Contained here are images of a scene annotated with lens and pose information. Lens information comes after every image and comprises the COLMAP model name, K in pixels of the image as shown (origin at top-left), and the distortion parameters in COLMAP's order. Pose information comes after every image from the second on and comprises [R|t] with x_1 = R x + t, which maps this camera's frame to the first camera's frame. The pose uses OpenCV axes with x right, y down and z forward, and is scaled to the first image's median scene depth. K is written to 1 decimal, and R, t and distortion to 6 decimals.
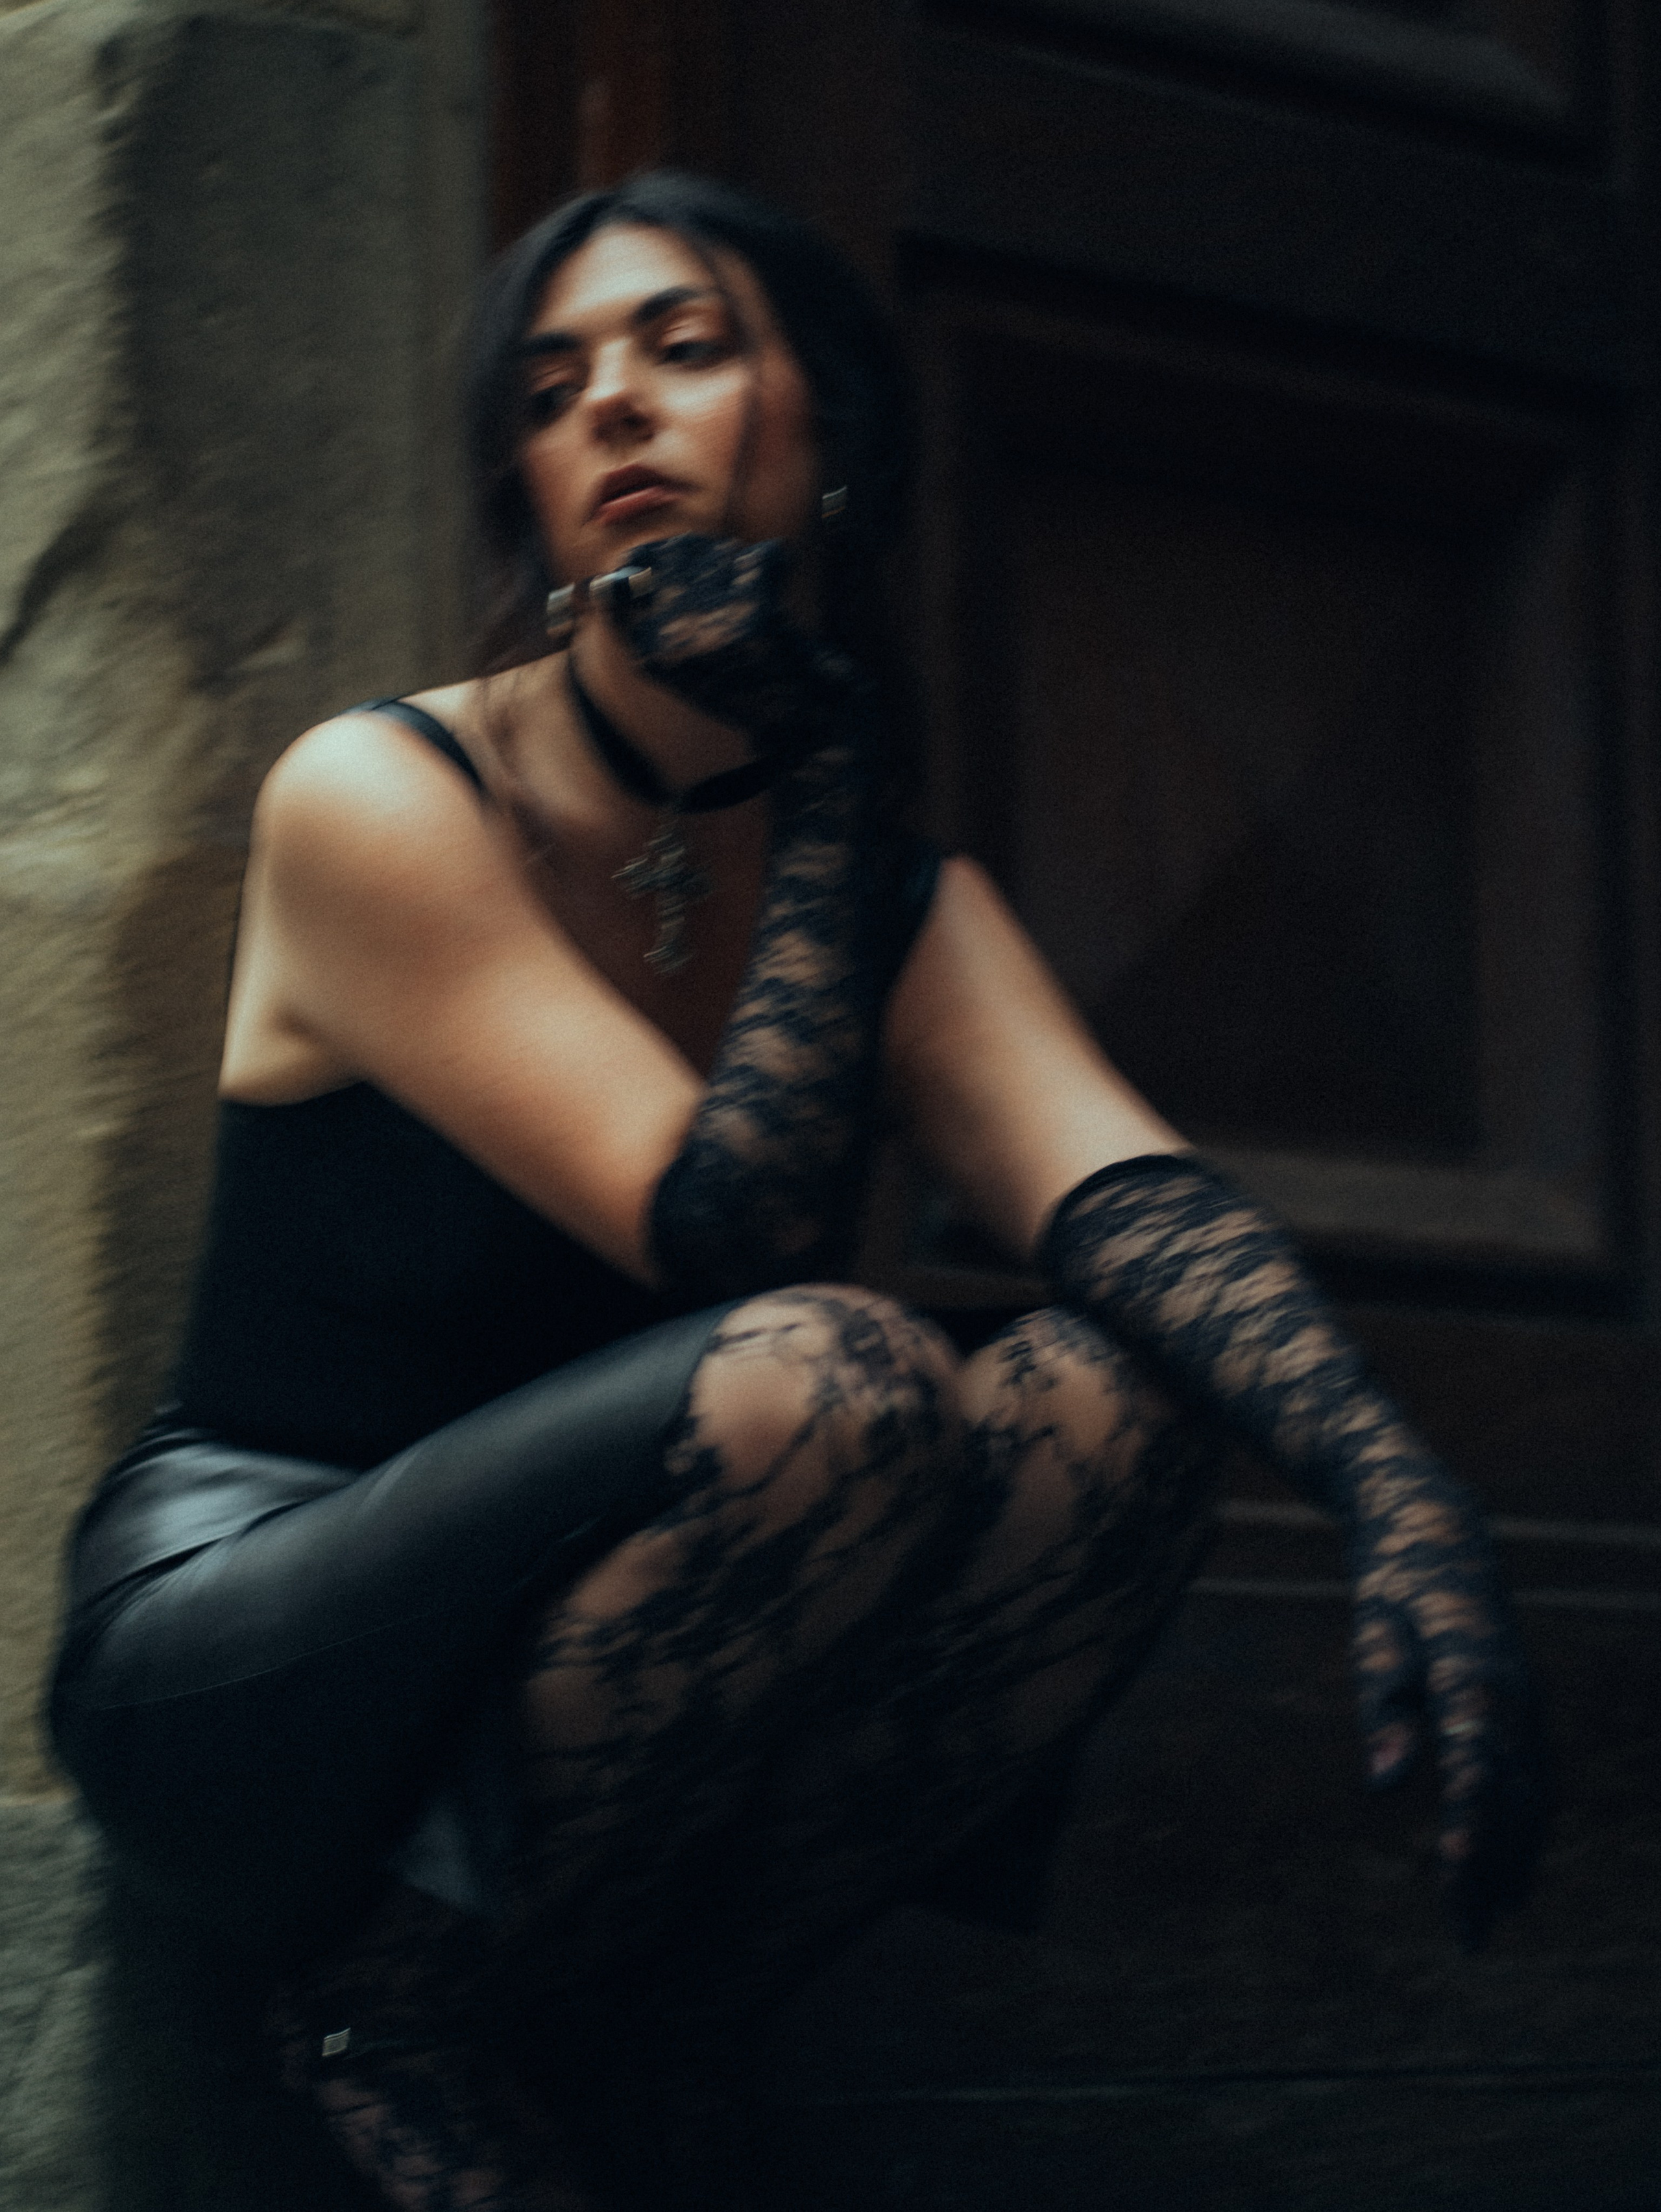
lens RADIAL K [[5893.4, 0, 831.4], [0, 5893.4, 1108.4], [0, 0, 1]] dist [-0.021702, 0.000000]
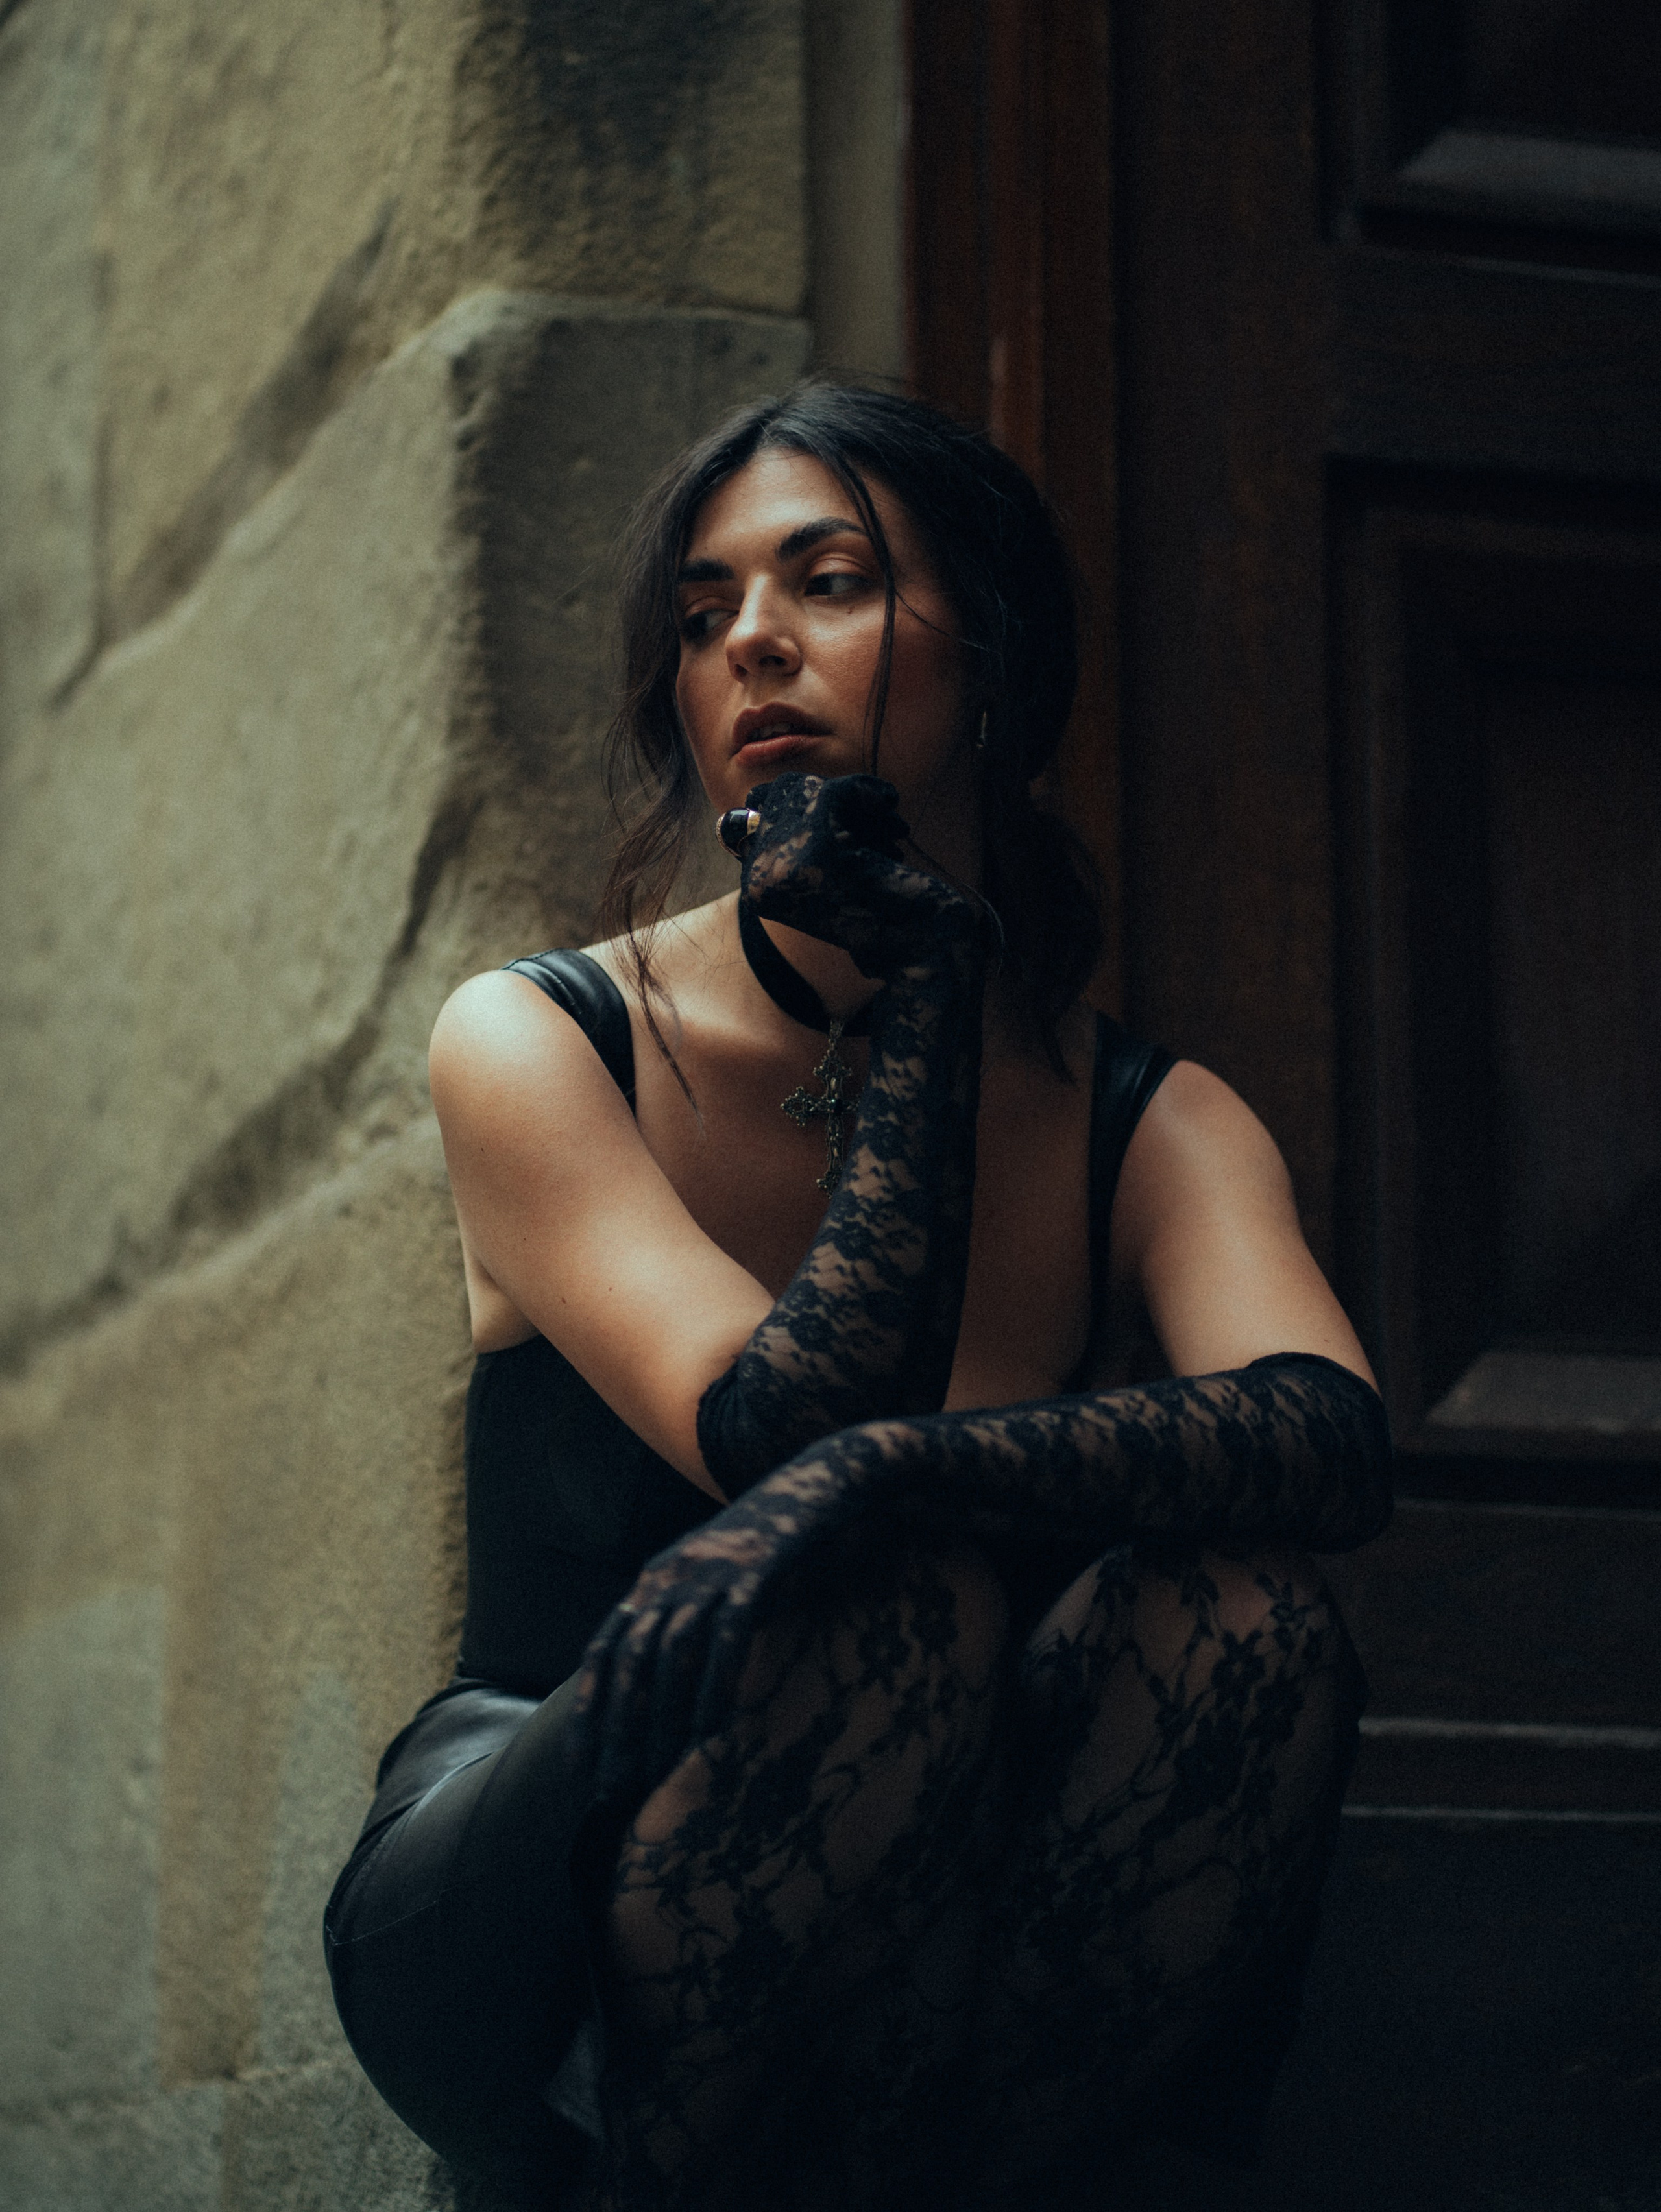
lens RADIAL K [[5893.4, 0, 831.5], [0, 5893.4, 1104.7], [0, 0, 1]] dist [-0.021702, 0.000000]
pose [[0.913123, -0.065728, -0.402351, 0.375015], [0.036887, 0.996190, -0.079024, 0.039632], [0.406012, 0.057317, 0.912068, 0.085040]]
